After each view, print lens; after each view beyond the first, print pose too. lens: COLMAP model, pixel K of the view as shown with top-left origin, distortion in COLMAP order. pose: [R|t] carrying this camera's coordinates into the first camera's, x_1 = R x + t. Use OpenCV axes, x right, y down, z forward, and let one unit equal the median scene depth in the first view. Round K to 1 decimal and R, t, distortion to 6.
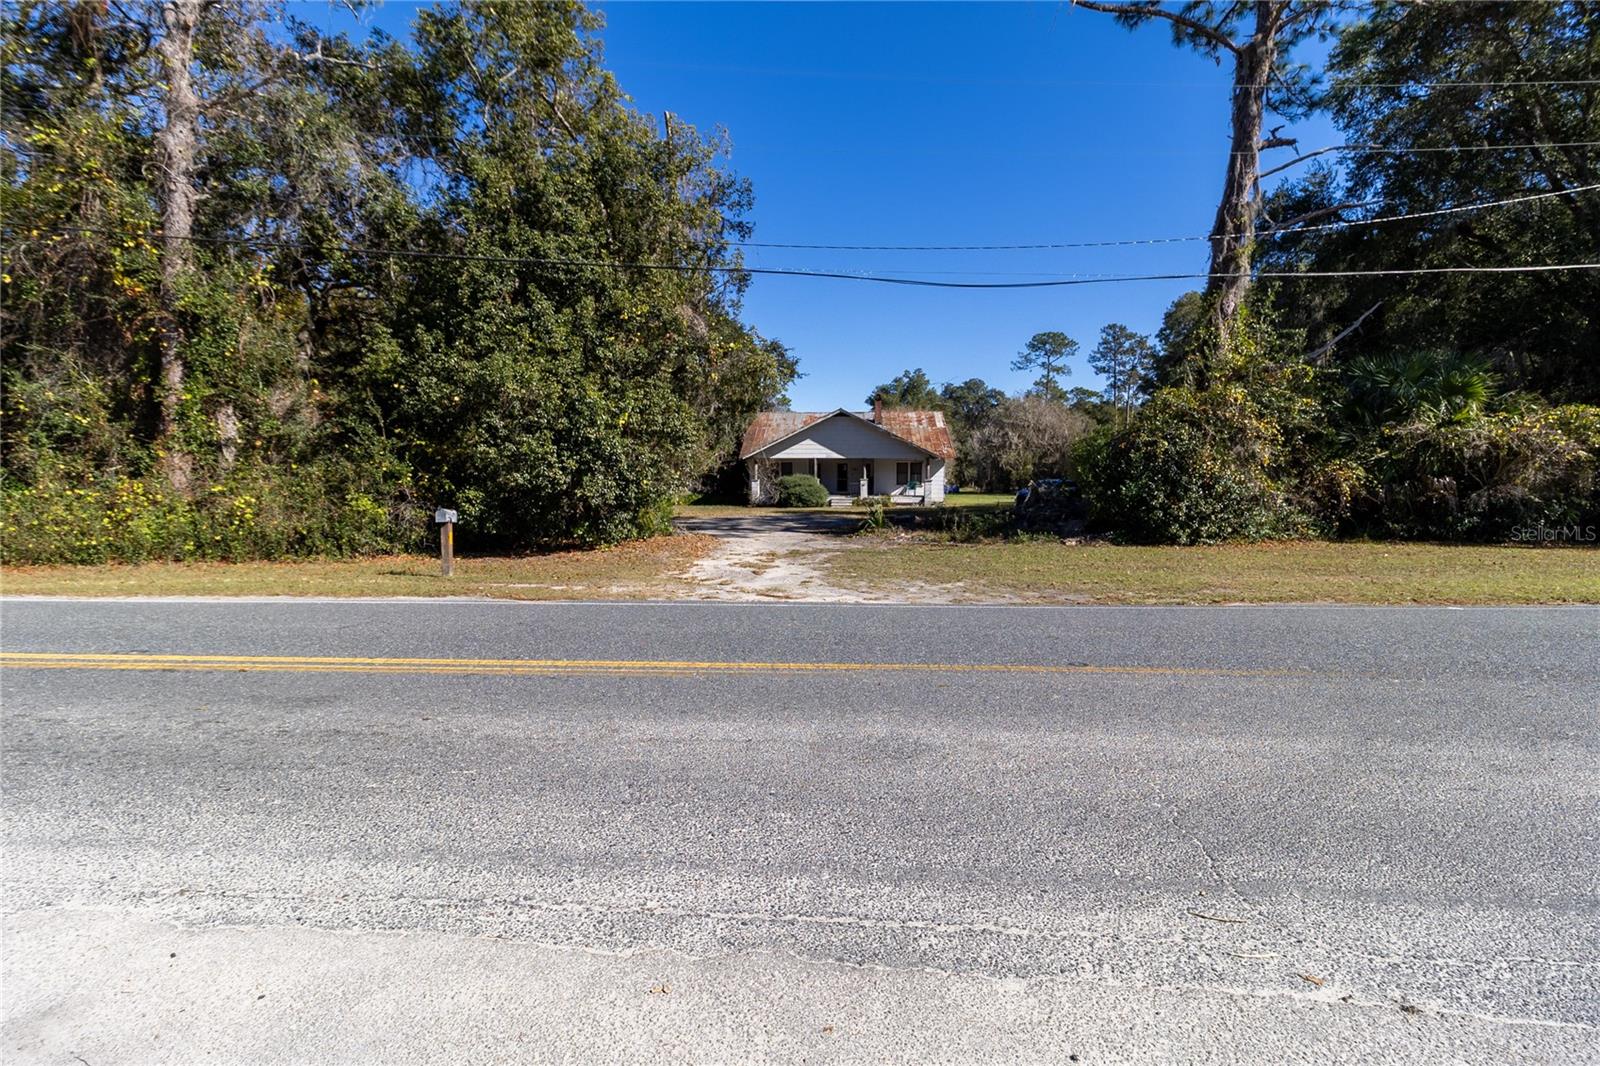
lens RADIAL K [[746.1, 0, 800.0], [0, 746.1, 533.0], [0, 0, 1]] dist [-0.000458, -0.000058]
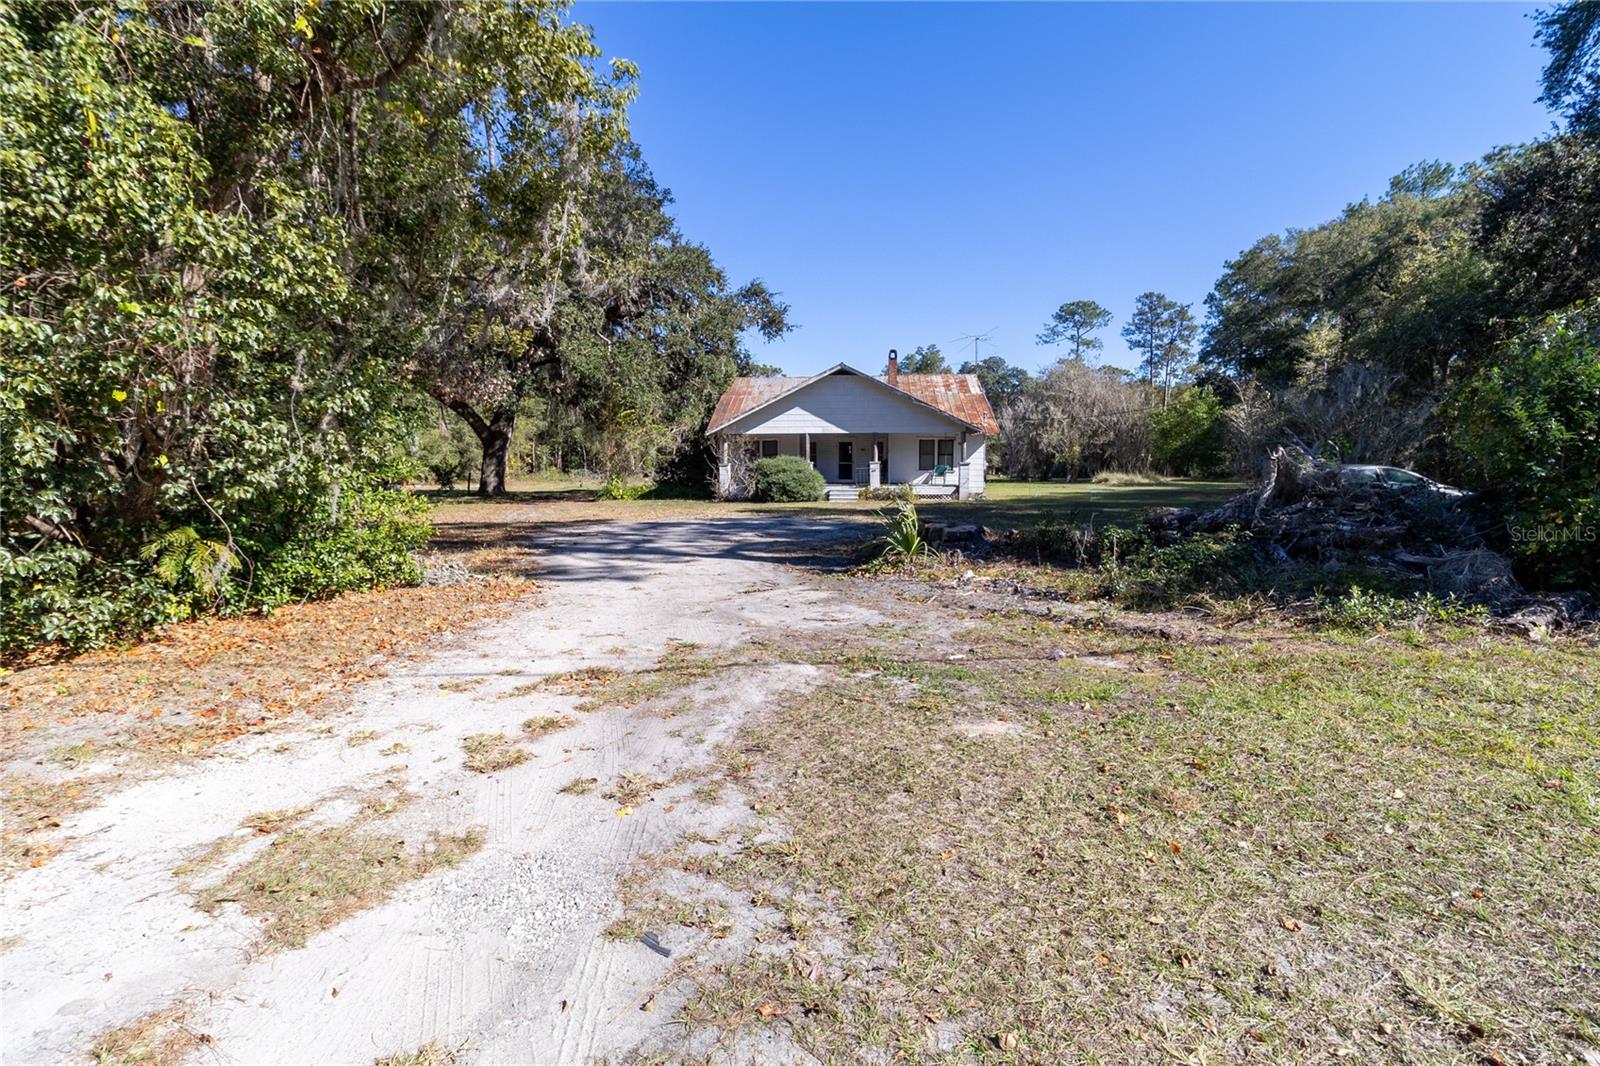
lens RADIAL K [[746.1, 0, 800.0], [0, 746.1, 533.0], [0, 0, 1]] dist [-0.000458, -0.000058]
pose [[0.999933, -0.004558, -0.010650, 0.018828], [0.004702, 0.999897, 0.013587, -0.012641], [0.010587, -0.013636, 0.999851, 0.251658]]
